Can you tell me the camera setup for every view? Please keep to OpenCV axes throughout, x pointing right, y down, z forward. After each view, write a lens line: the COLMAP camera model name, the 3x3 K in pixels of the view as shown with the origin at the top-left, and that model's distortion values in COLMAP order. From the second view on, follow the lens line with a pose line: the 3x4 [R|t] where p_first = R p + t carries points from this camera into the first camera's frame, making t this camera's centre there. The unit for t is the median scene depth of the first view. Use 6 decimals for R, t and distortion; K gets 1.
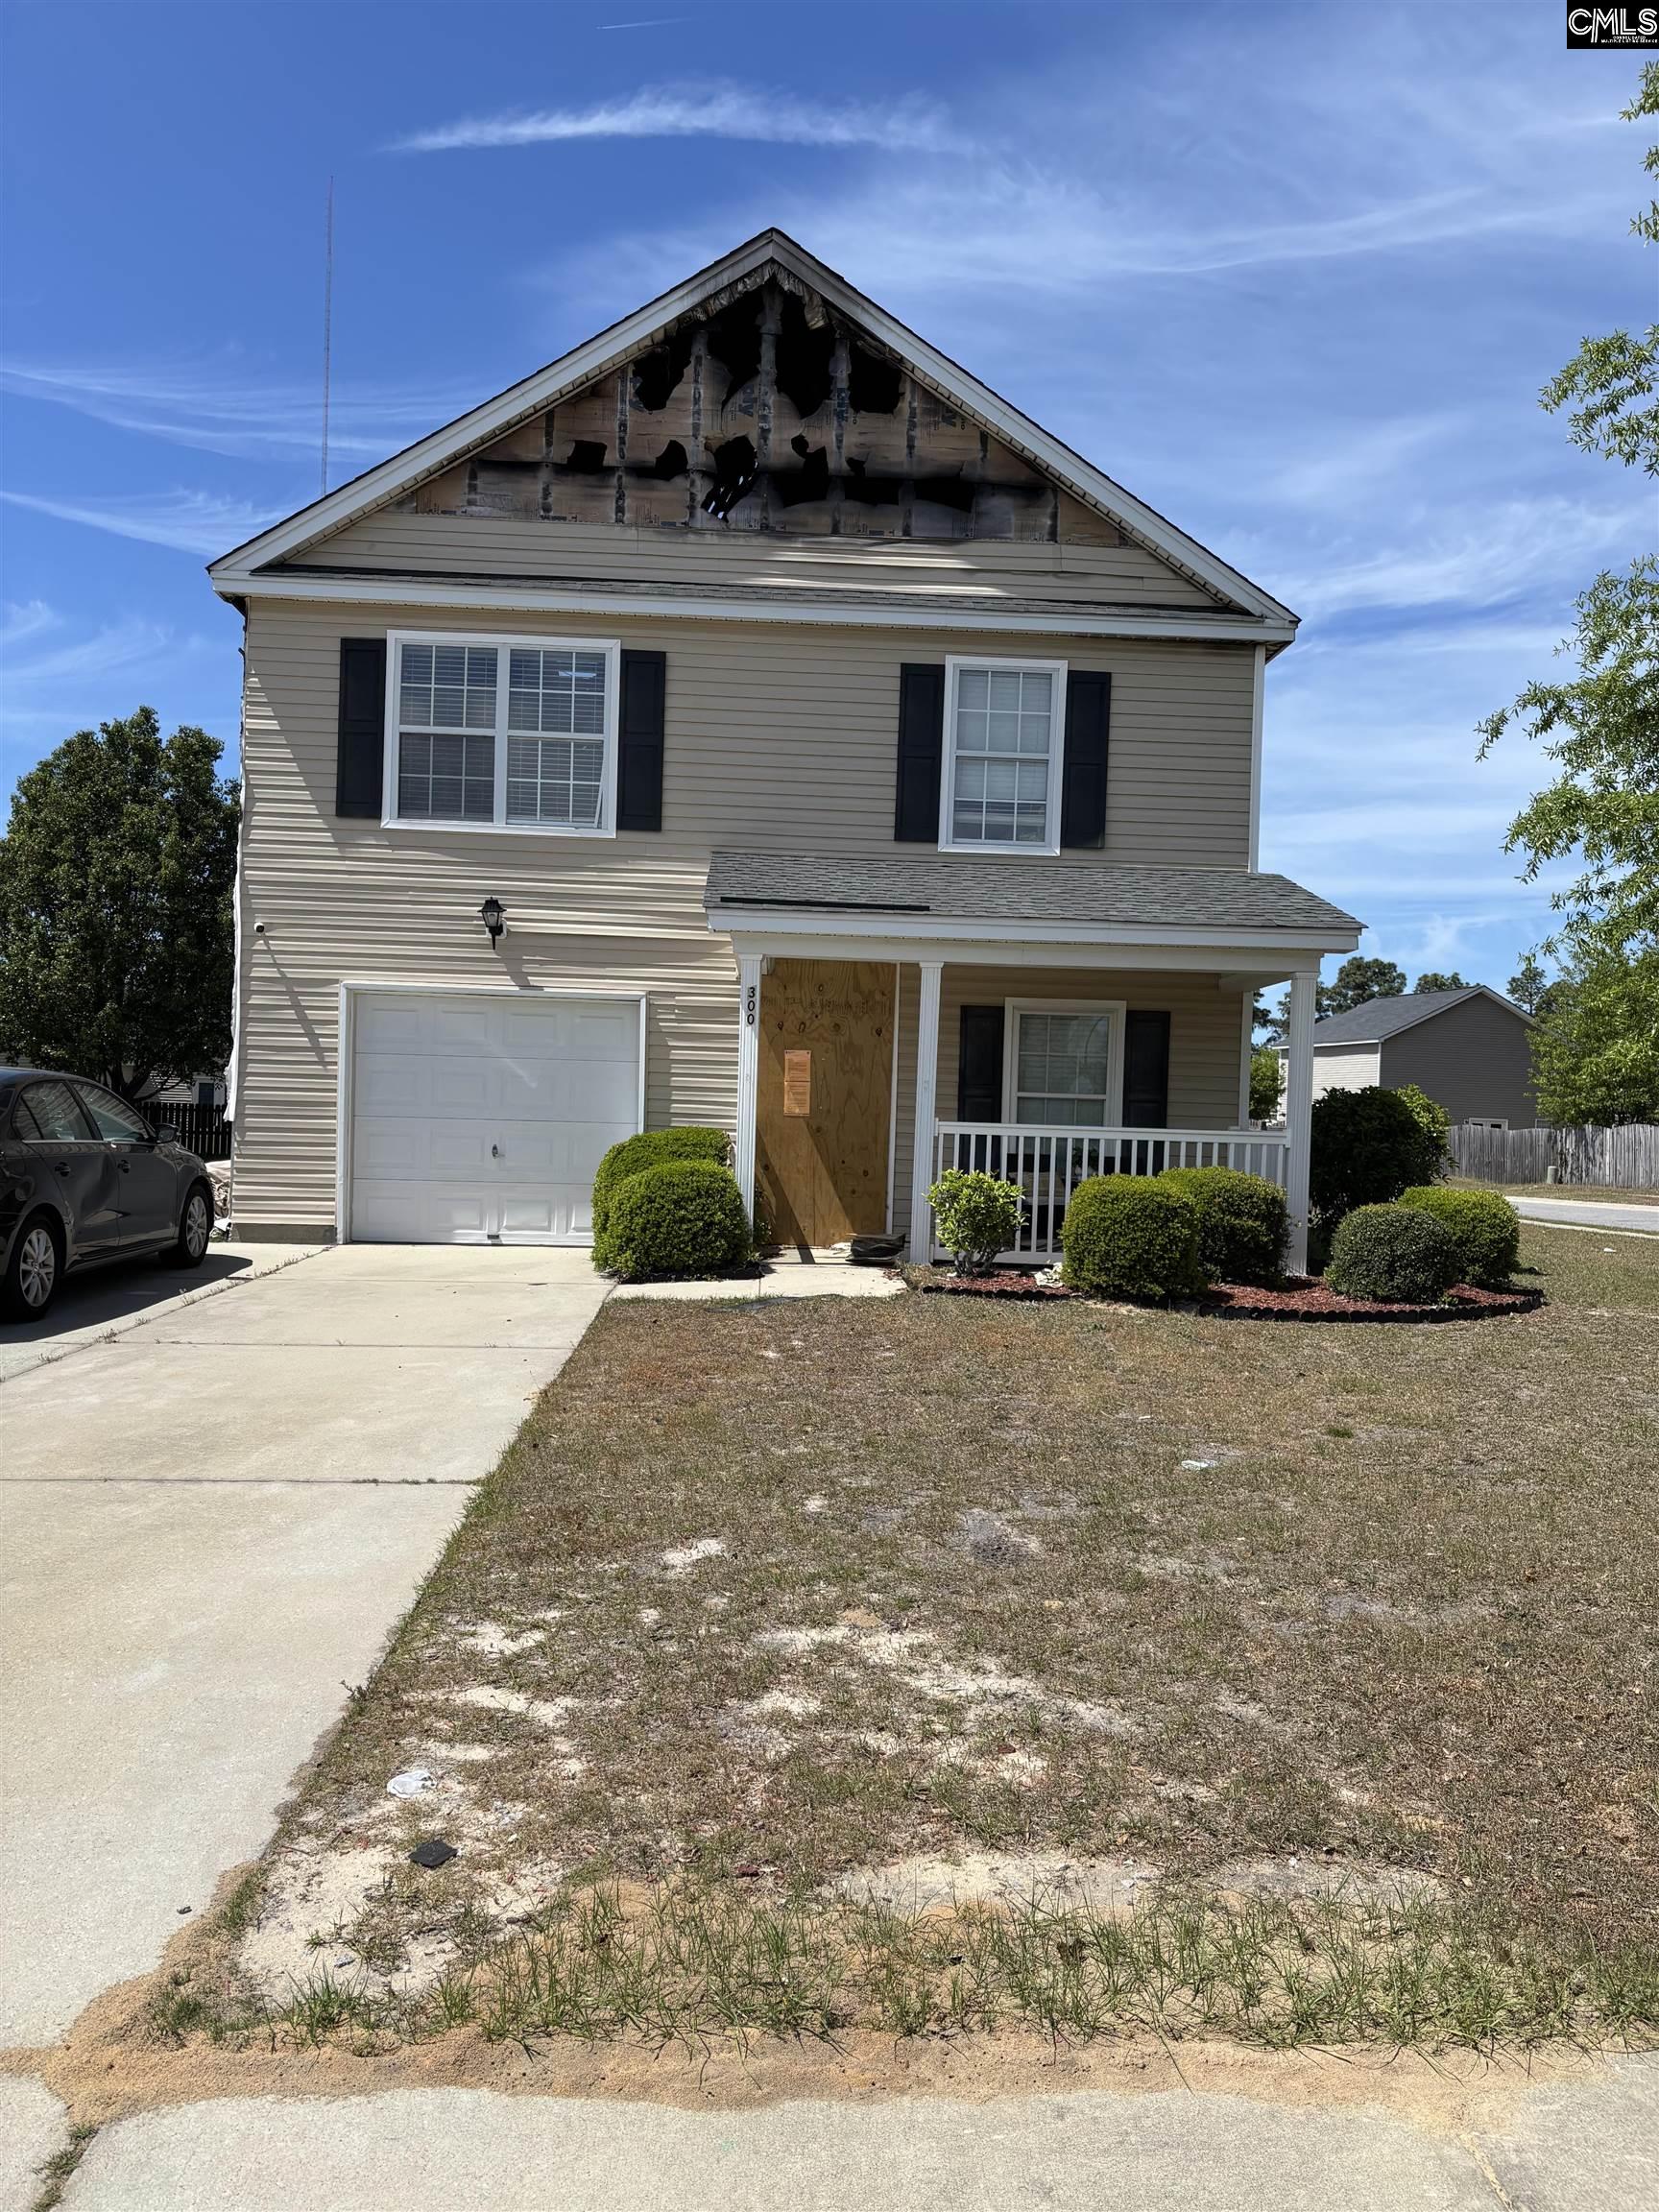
lens RADIAL K [[2060.0, 0, 880.8], [0, 2060.0, 1109.9], [0, 0, 1]] dist [0.051074, -0.012750]
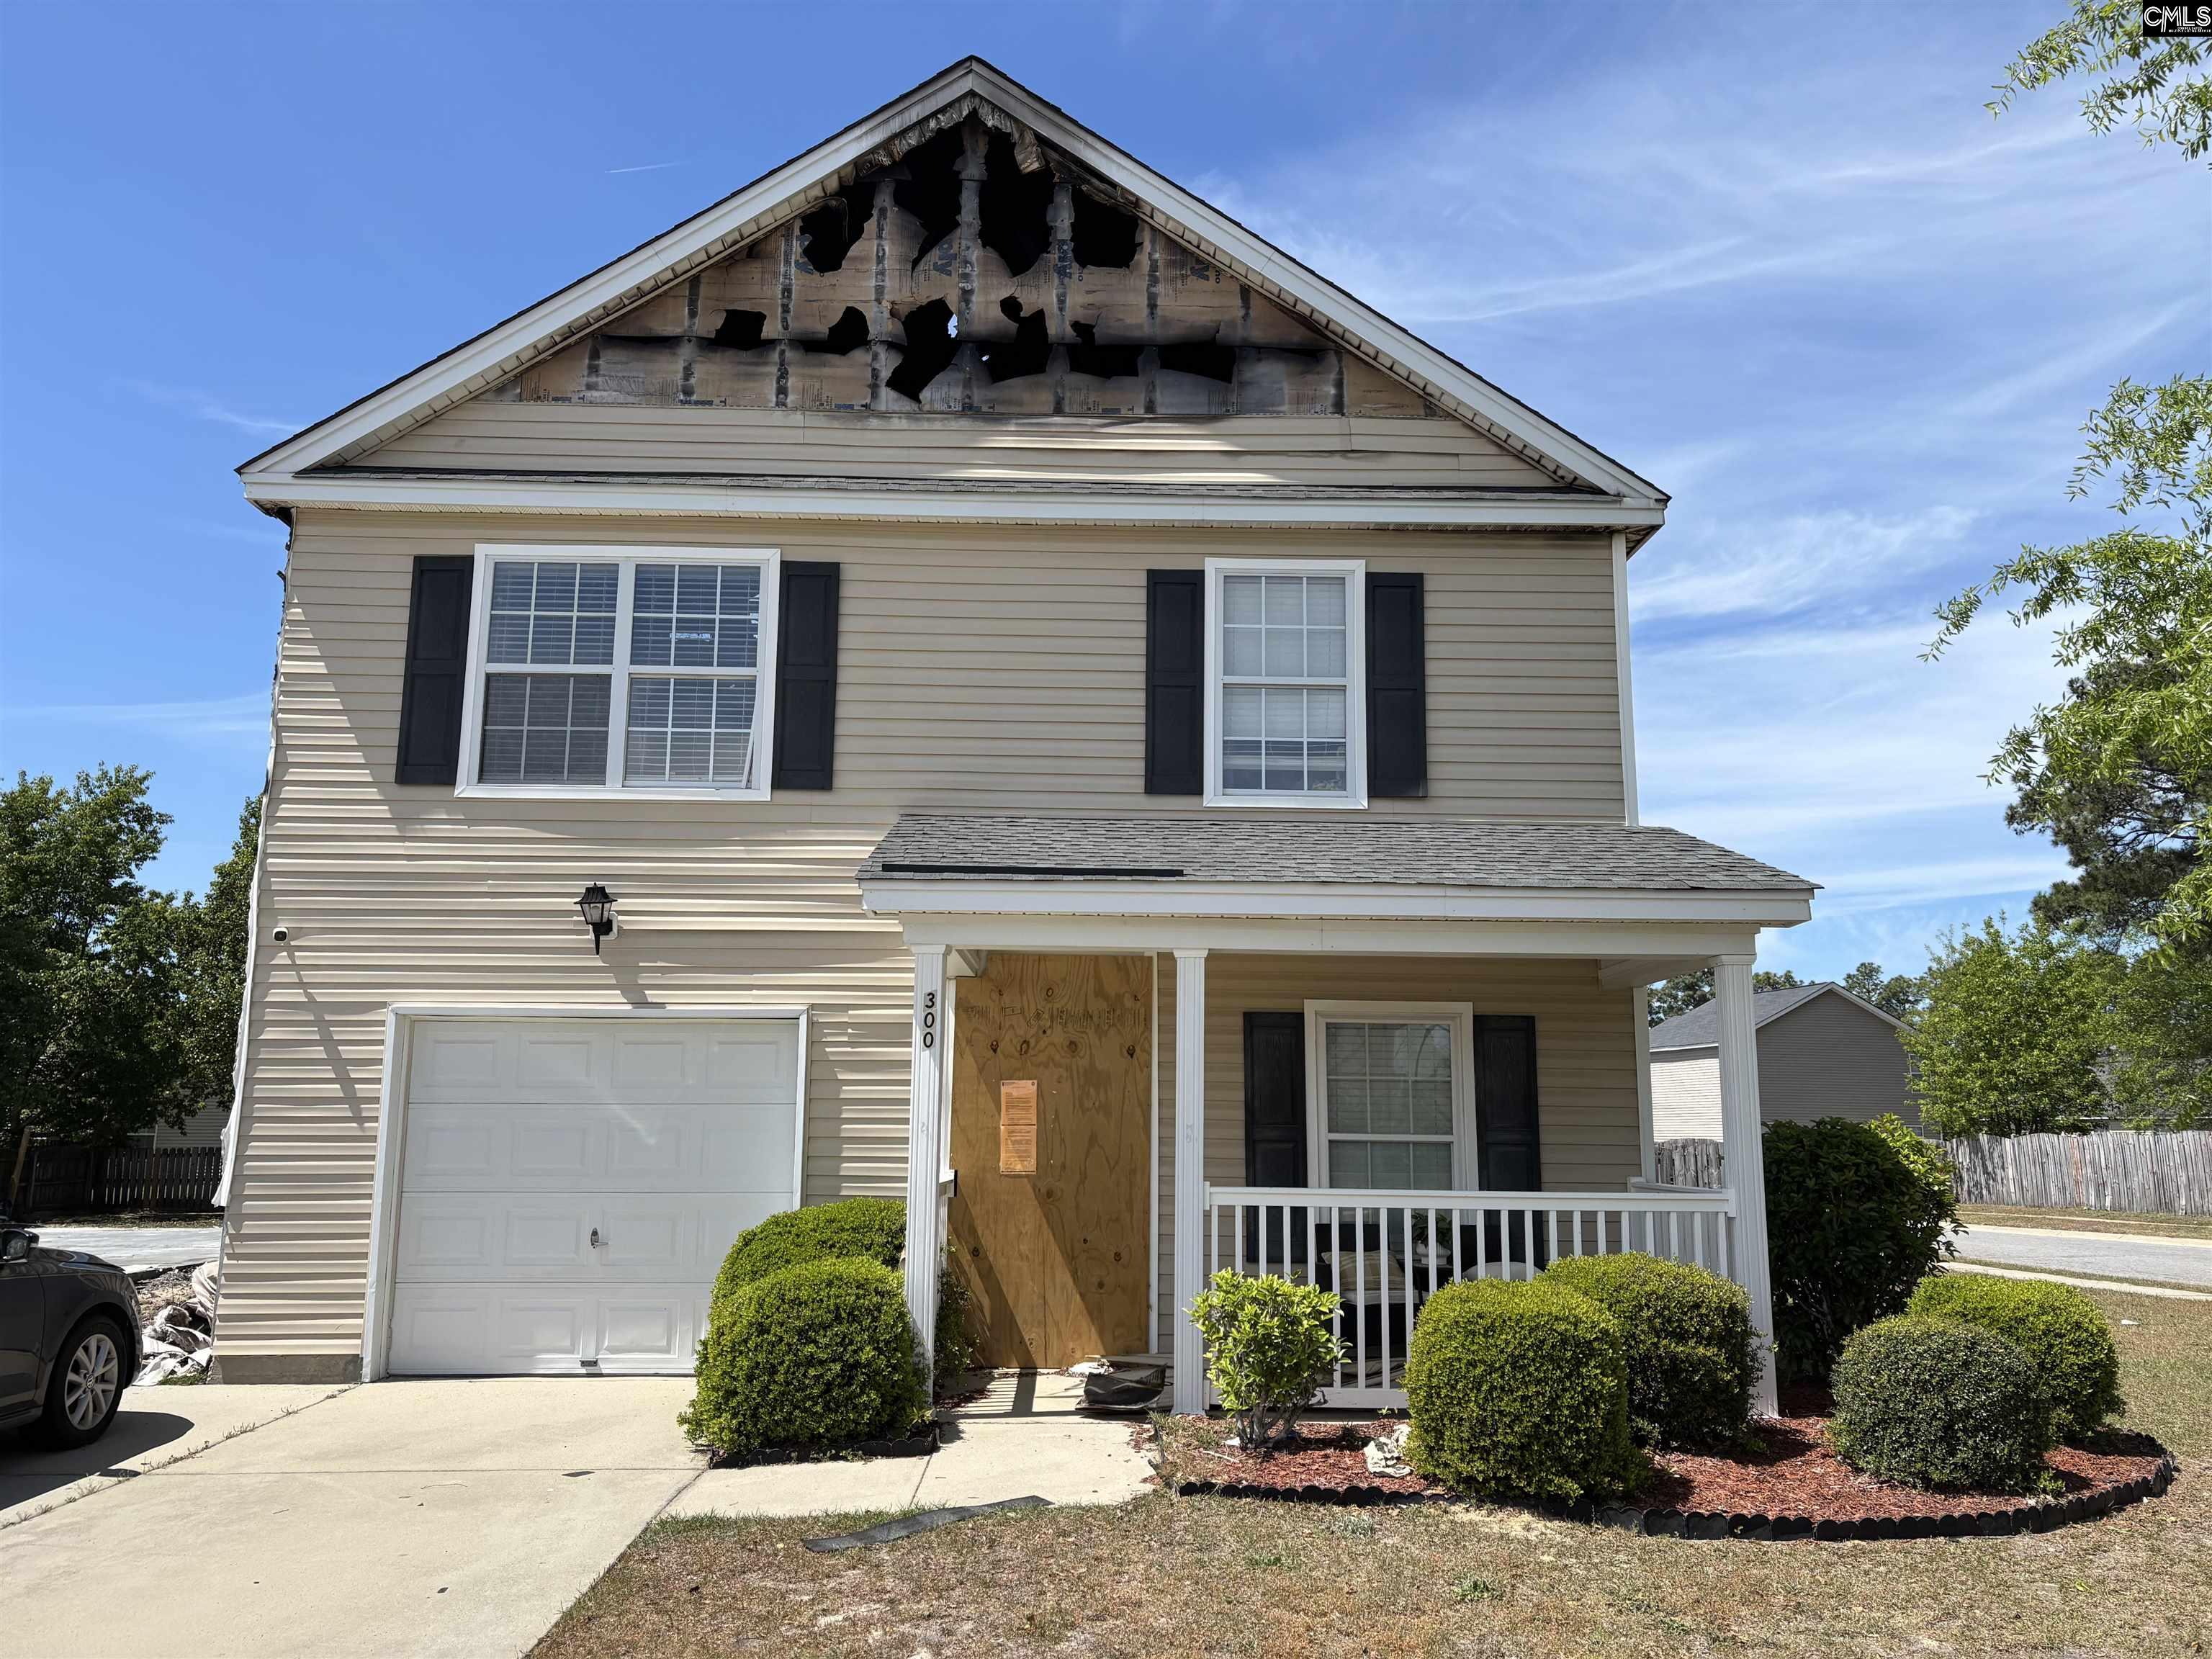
lens RADIAL K [[1679.7, 0, 1109.3], [0, 1679.7, 774.6], [0, 0, 1]] dist [0.041788, -0.001490]
pose [[0.996860, -0.035340, -0.070867, 0.038069], [0.020905, 0.980591, -0.194948, -0.019377], [0.076381, 0.192854, 0.978250, 0.409813]]
